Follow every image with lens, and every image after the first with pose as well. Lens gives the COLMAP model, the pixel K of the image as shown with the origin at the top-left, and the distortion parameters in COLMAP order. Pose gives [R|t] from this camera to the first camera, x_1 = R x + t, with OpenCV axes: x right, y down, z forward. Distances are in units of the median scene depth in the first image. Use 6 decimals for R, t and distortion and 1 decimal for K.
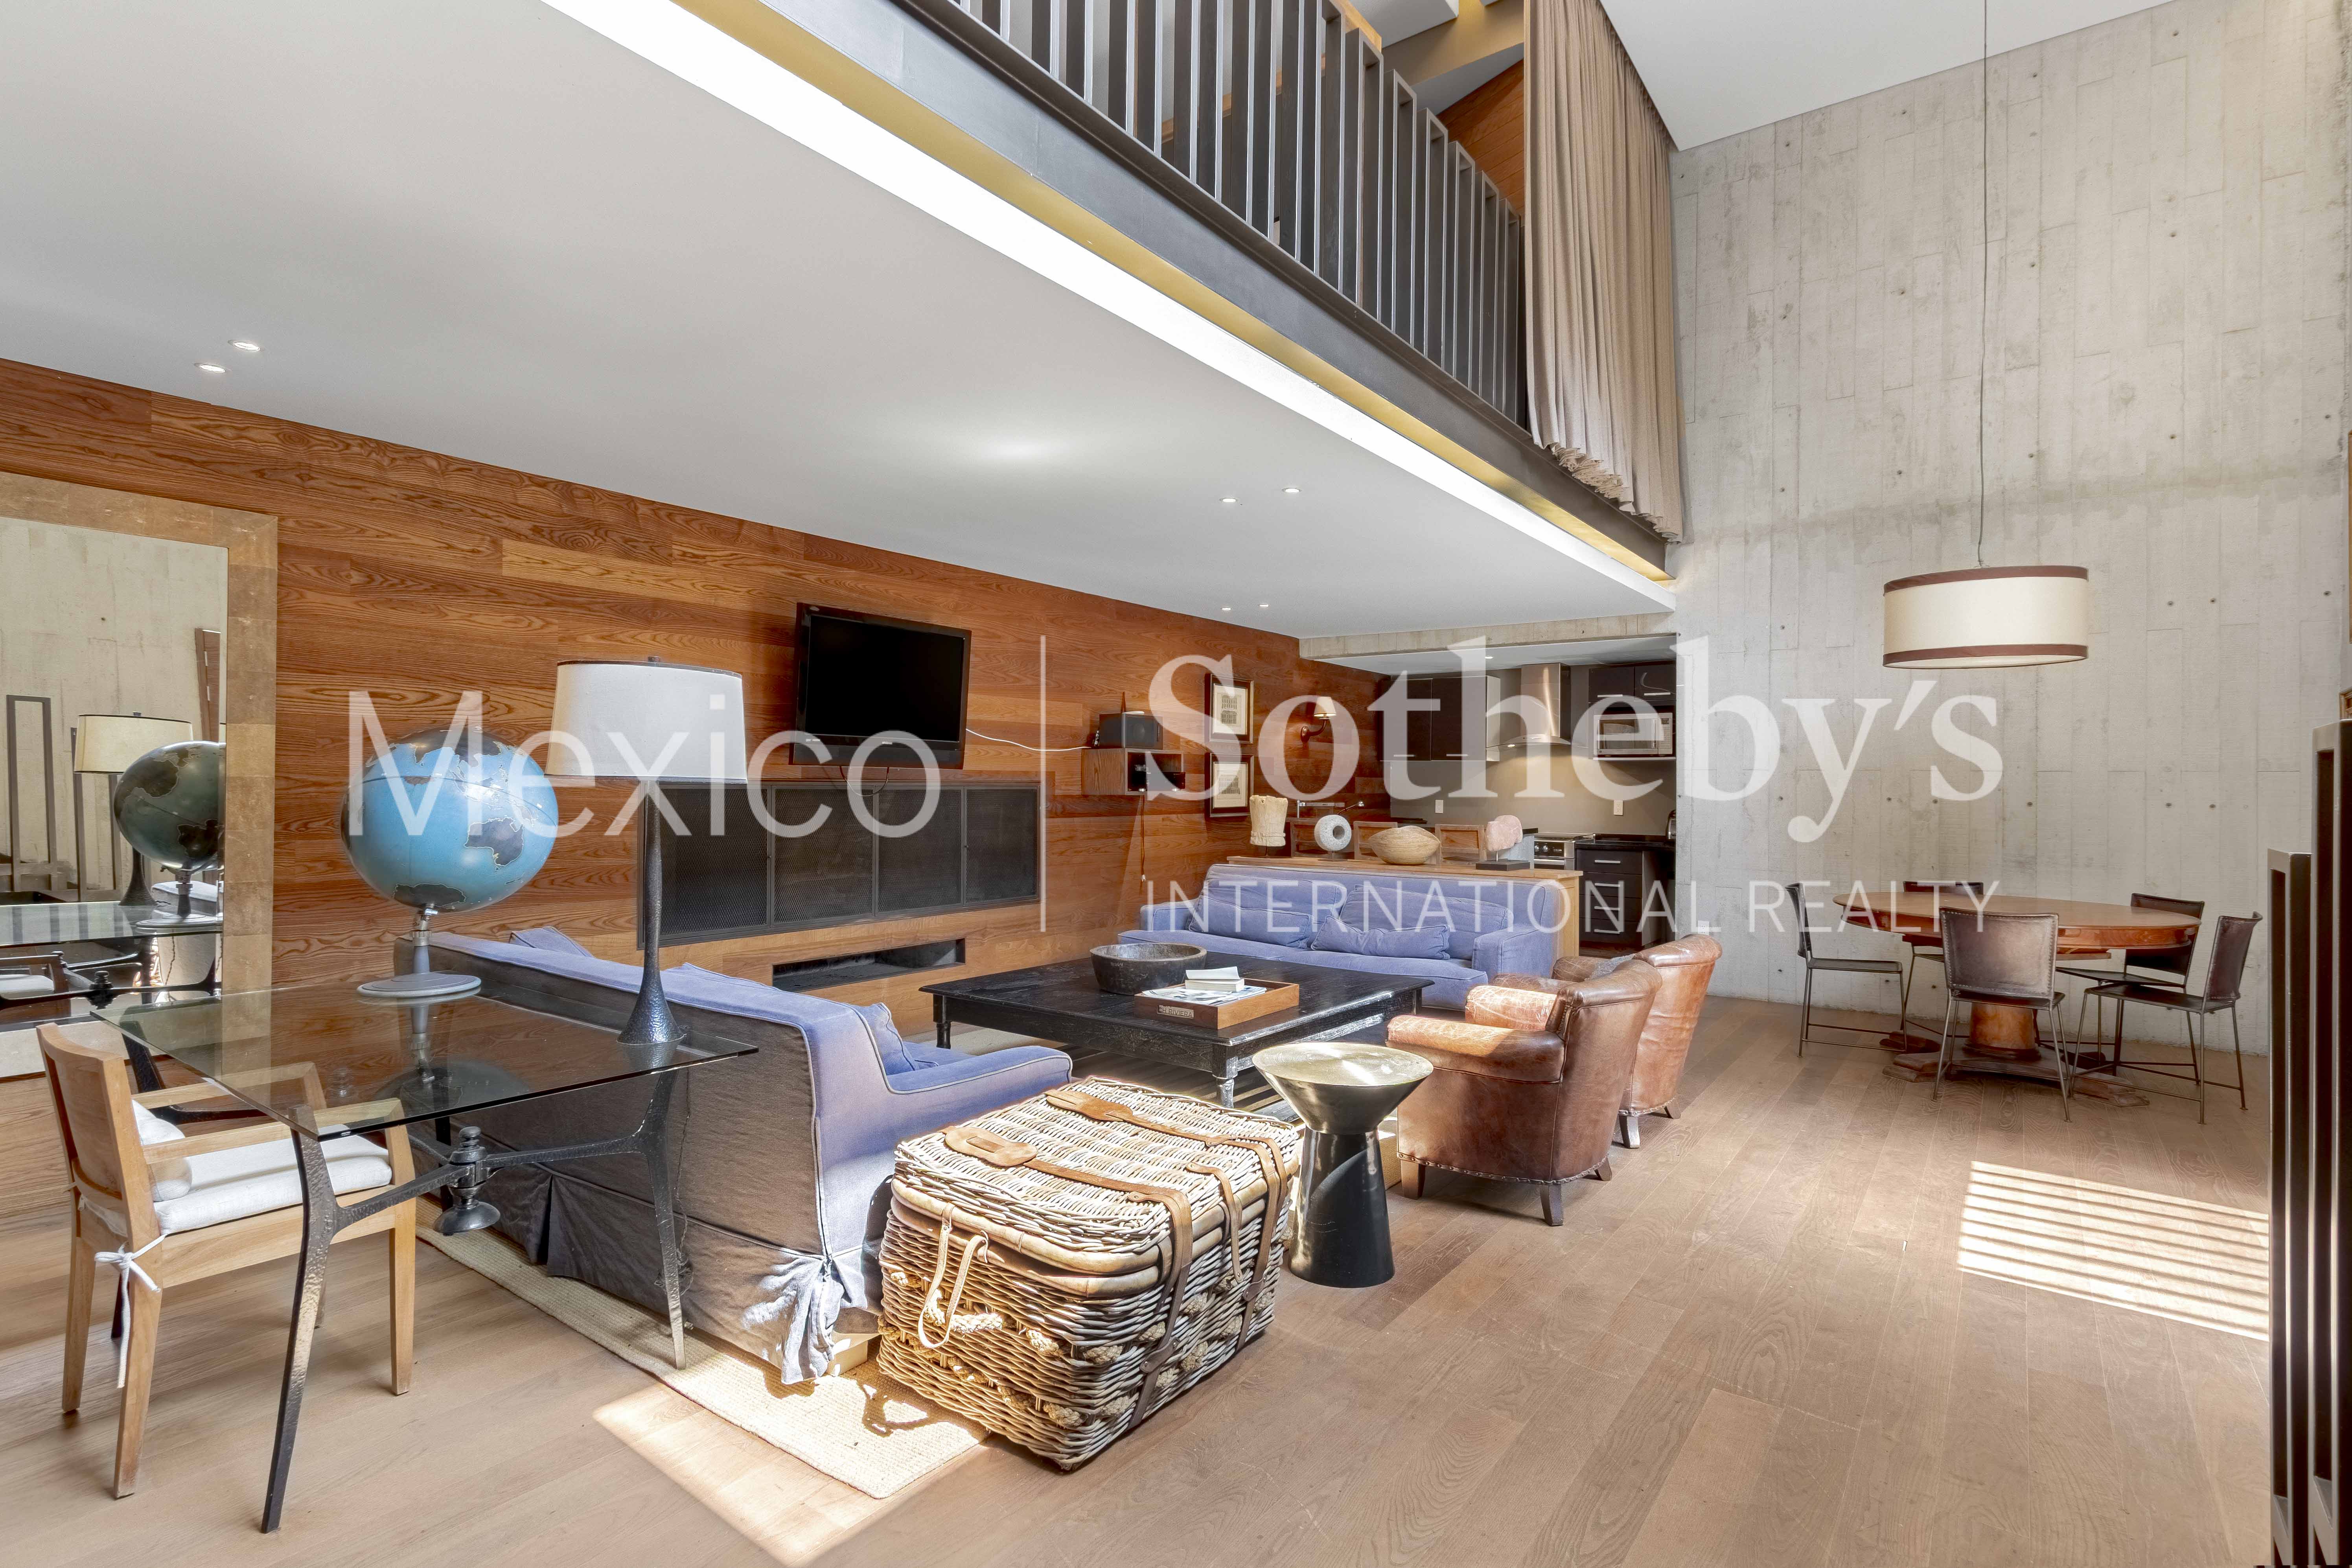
lens RADIAL K [[1175.0, 0, 1260.6], [0, 1175.0, 722.3], [0, 0, 1]] dist [0.006215, 0.001091]
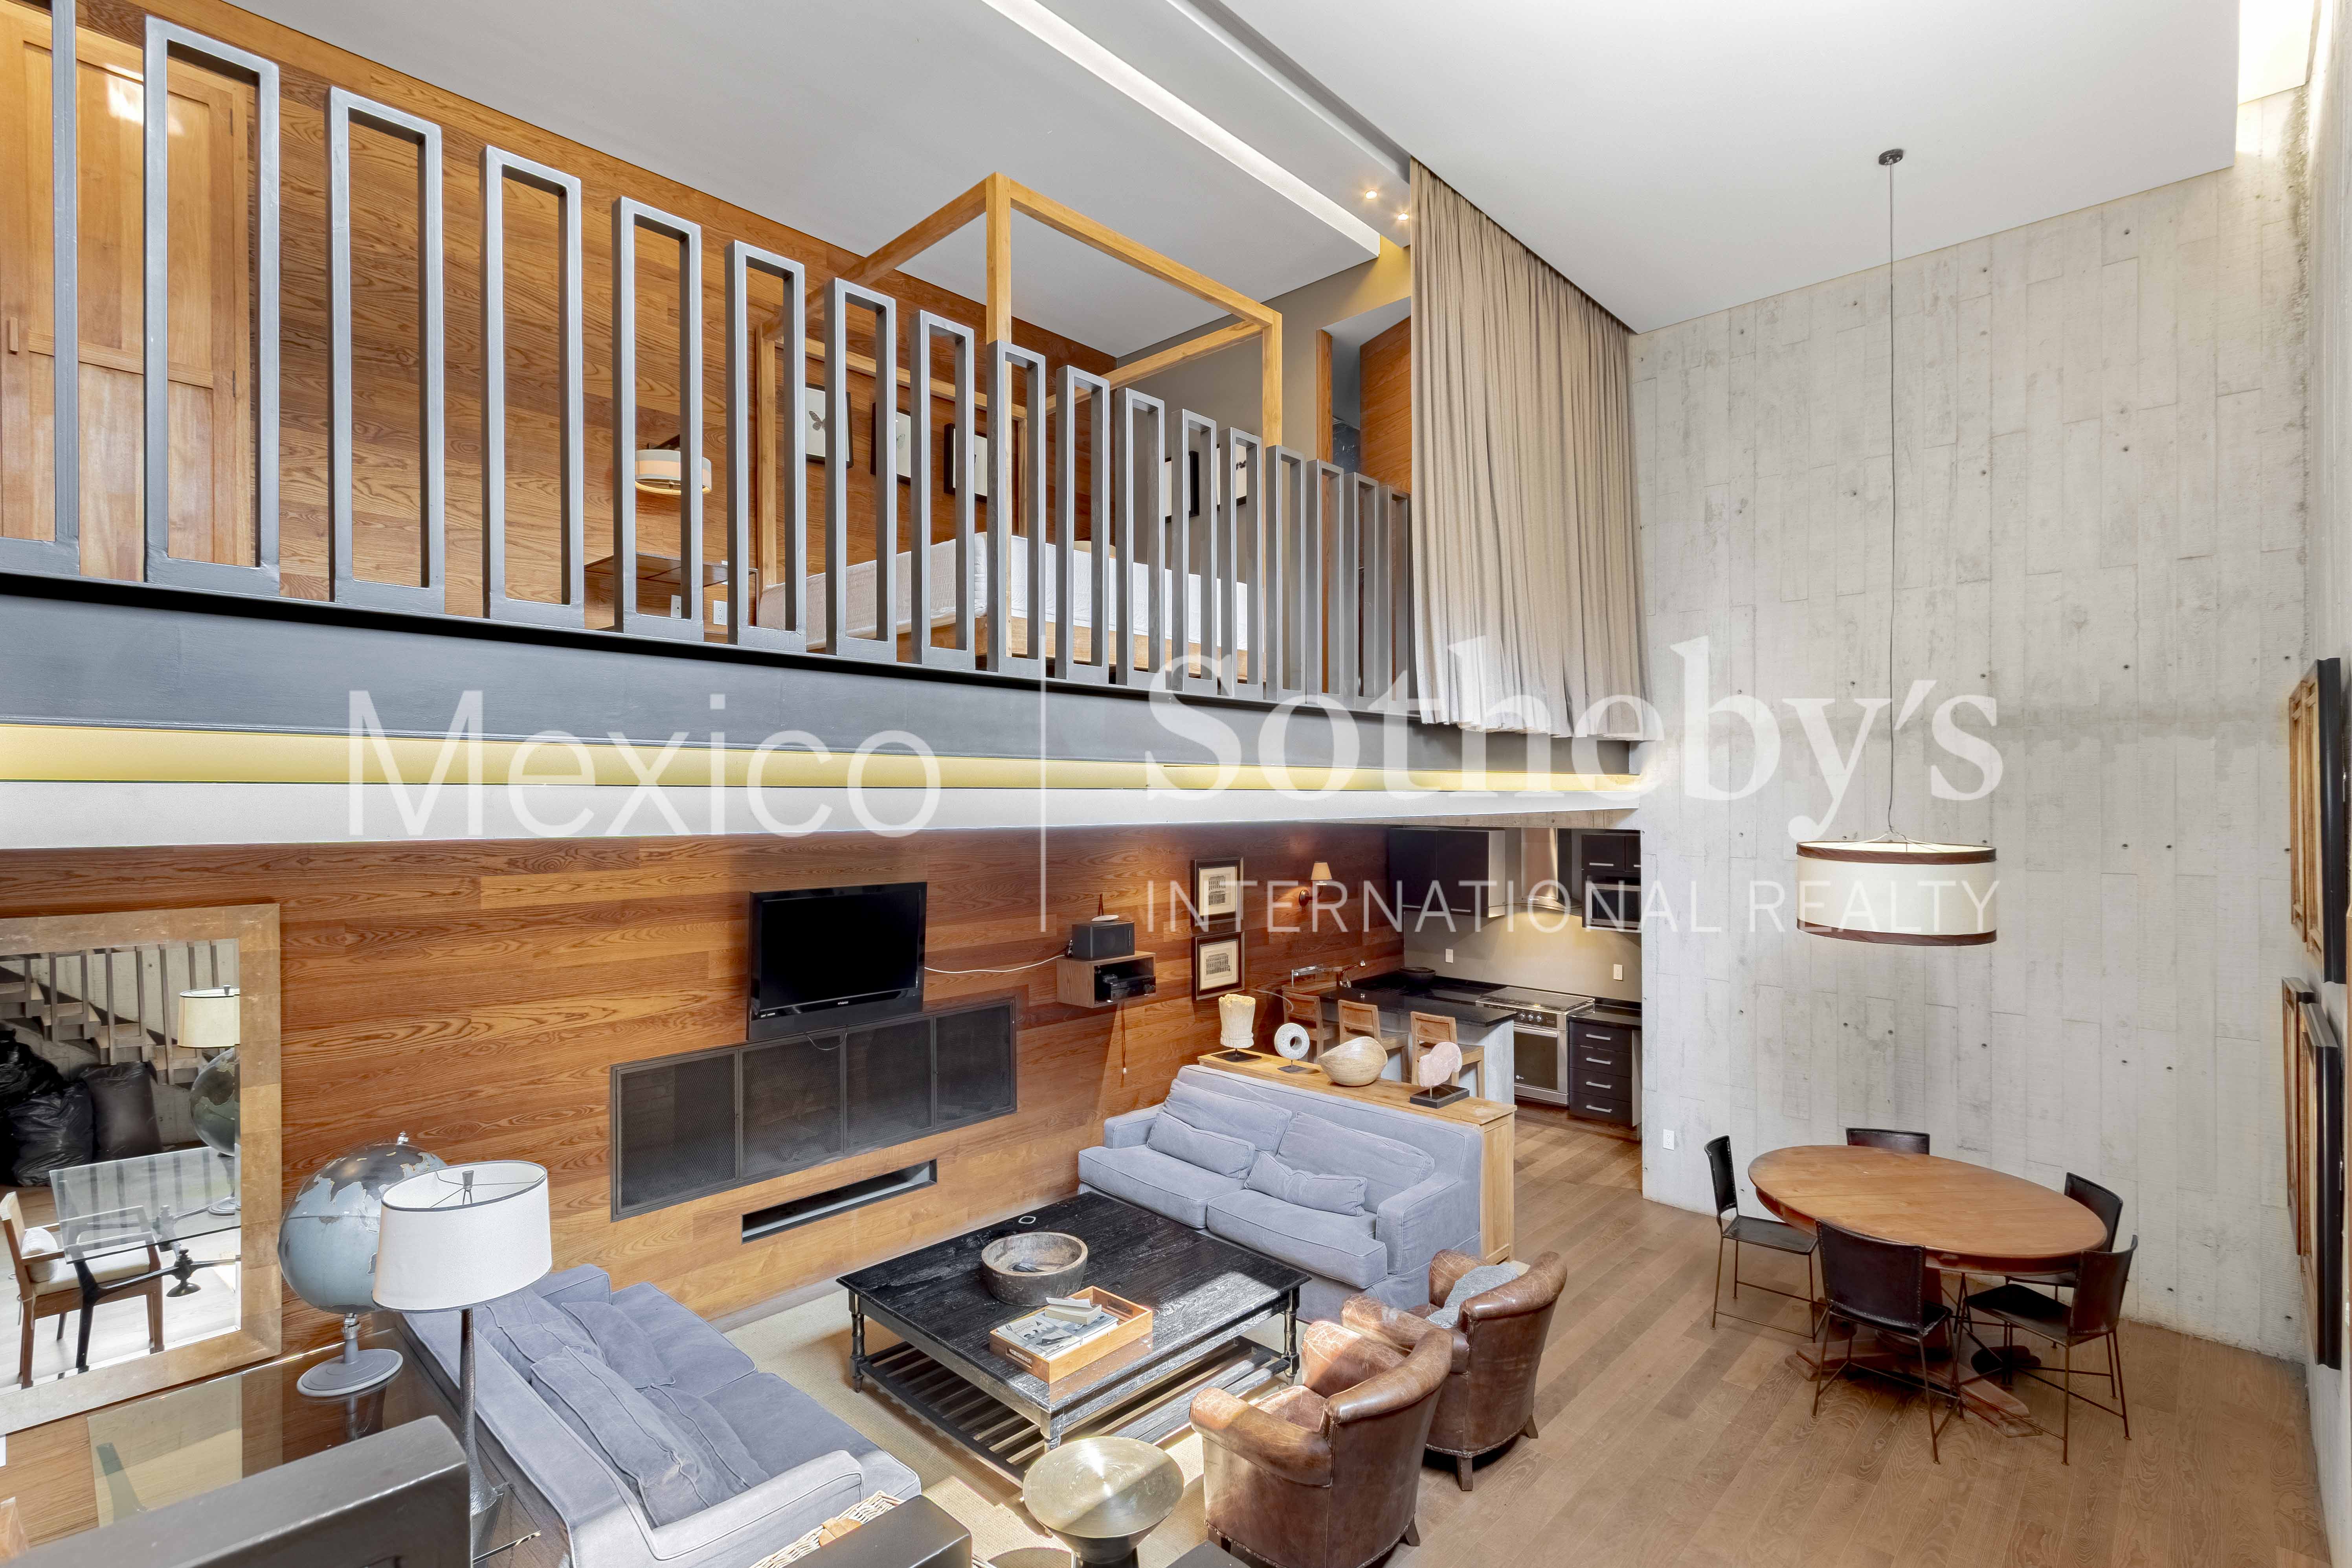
lens RADIAL K [[1175.0, 0, 1227.6], [0, 1175.0, 753.5], [0, 0, 1]] dist [0.006215, 0.001091]
pose [[0.991642, -0.029731, -0.125544, 0.172025], [0.030267, 0.999539, 0.002359, -0.196239], [0.125416, -0.006139, 0.992085, -0.034230]]
